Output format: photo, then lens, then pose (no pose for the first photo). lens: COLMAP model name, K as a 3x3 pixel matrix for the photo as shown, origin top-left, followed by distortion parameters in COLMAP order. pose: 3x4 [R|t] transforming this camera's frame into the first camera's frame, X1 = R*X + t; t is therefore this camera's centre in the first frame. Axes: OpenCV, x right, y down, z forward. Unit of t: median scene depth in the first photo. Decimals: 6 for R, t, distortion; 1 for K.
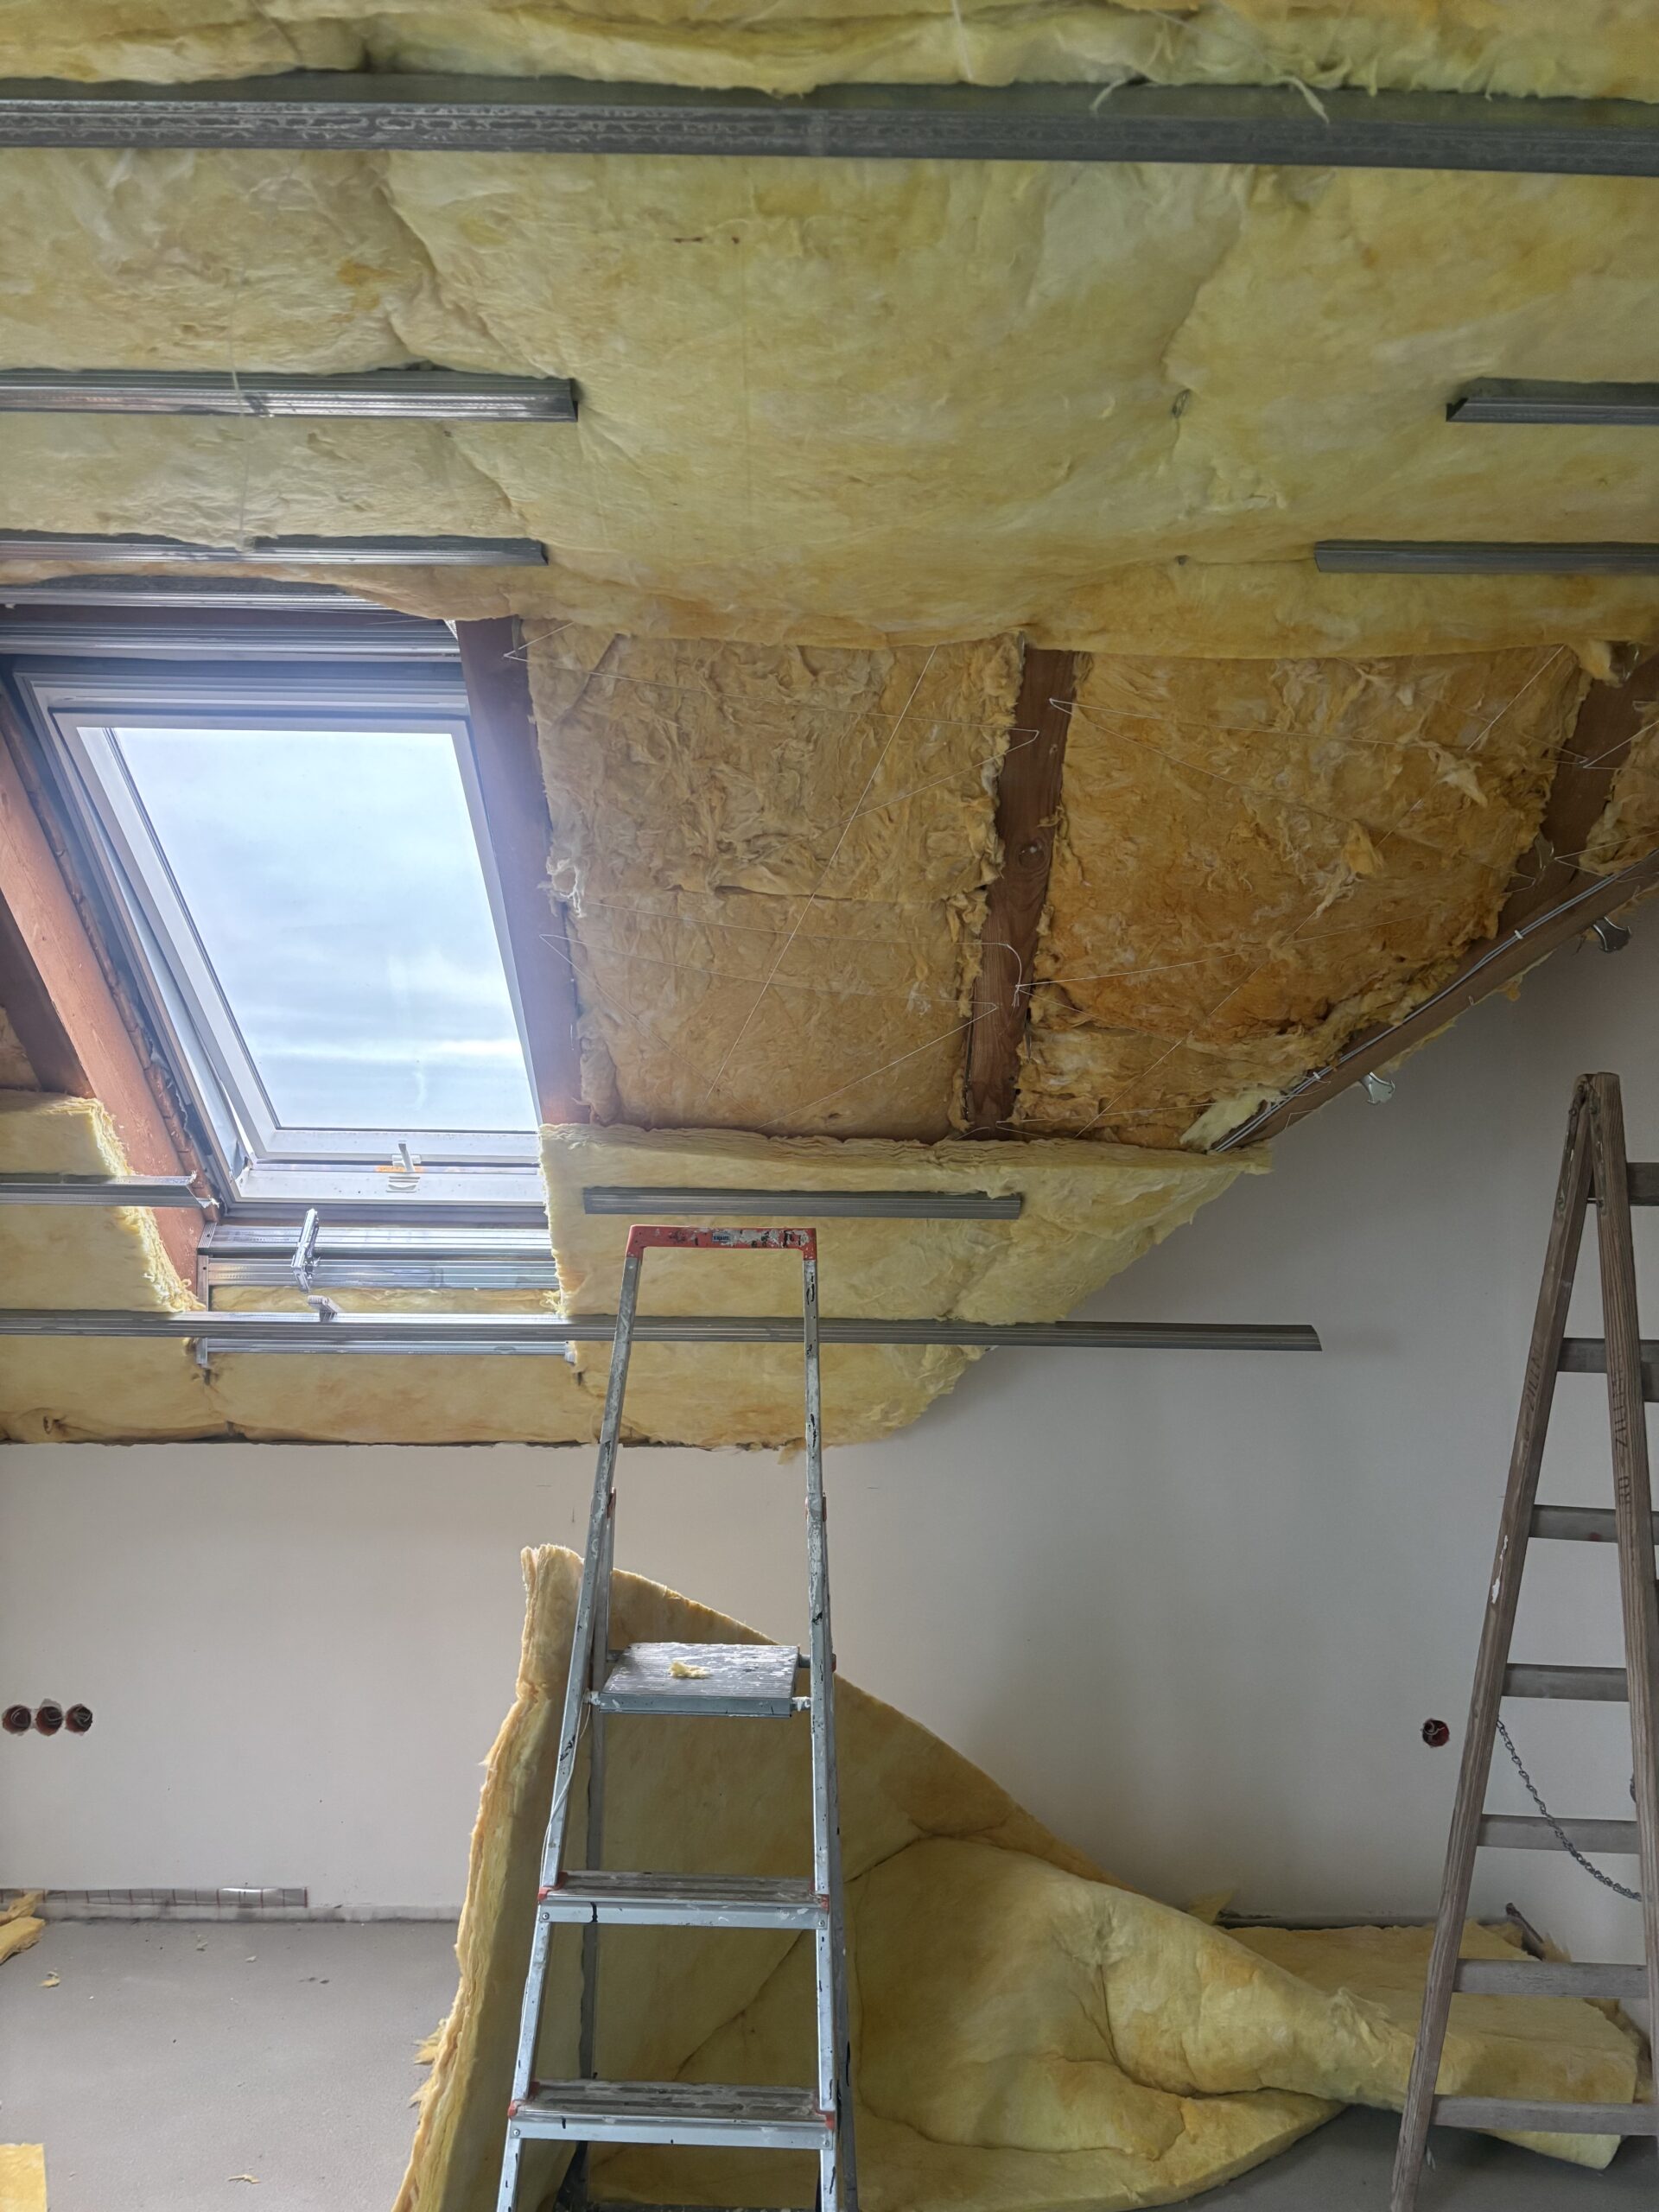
lens RADIAL K [[1643.6, 0, 833.6], [0, 1643.6, 1108.1], [0, 0, 1]] dist [0.009923, -0.022359]
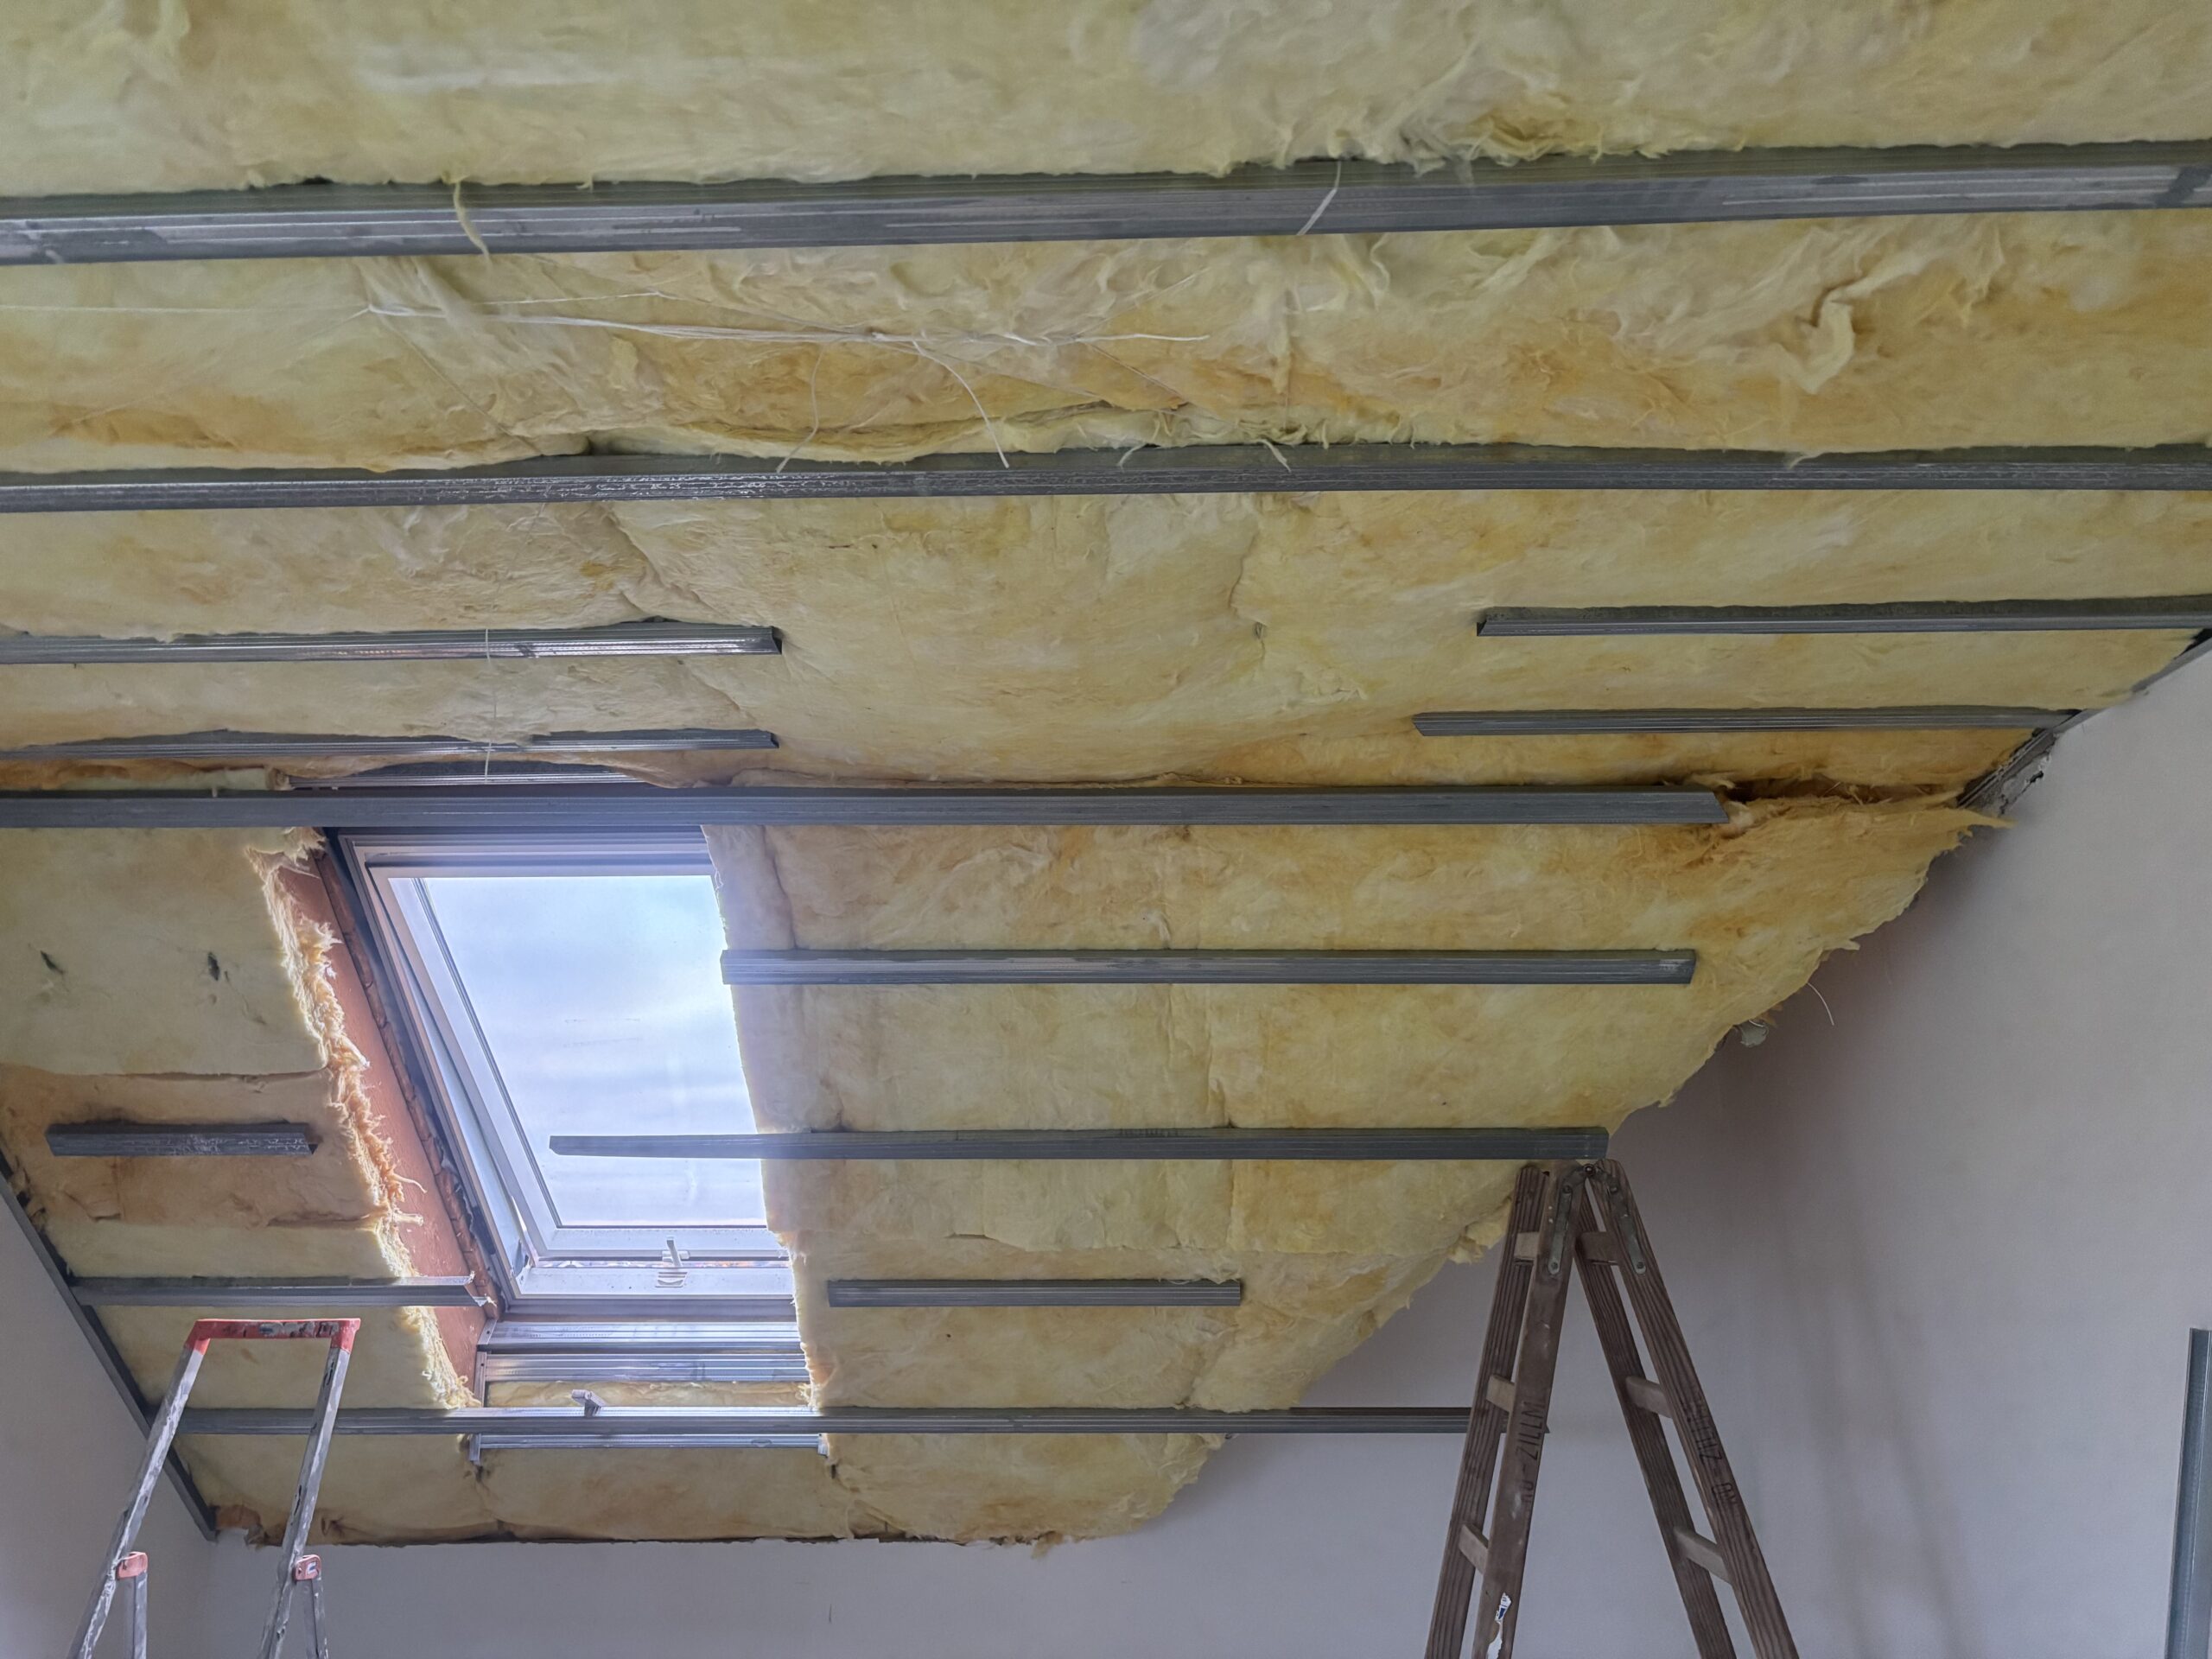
lens RADIAL K [[1643.6, 0, 1099.8], [0, 1643.6, 826.4], [0, 0, 1]] dist [0.009923, -0.022359]
pose [[0.998949, -0.026088, -0.037681, 0.118693], [0.017623, 0.977622, -0.209632, -0.023056], [0.042307, 0.208747, 0.977054, -0.164649]]
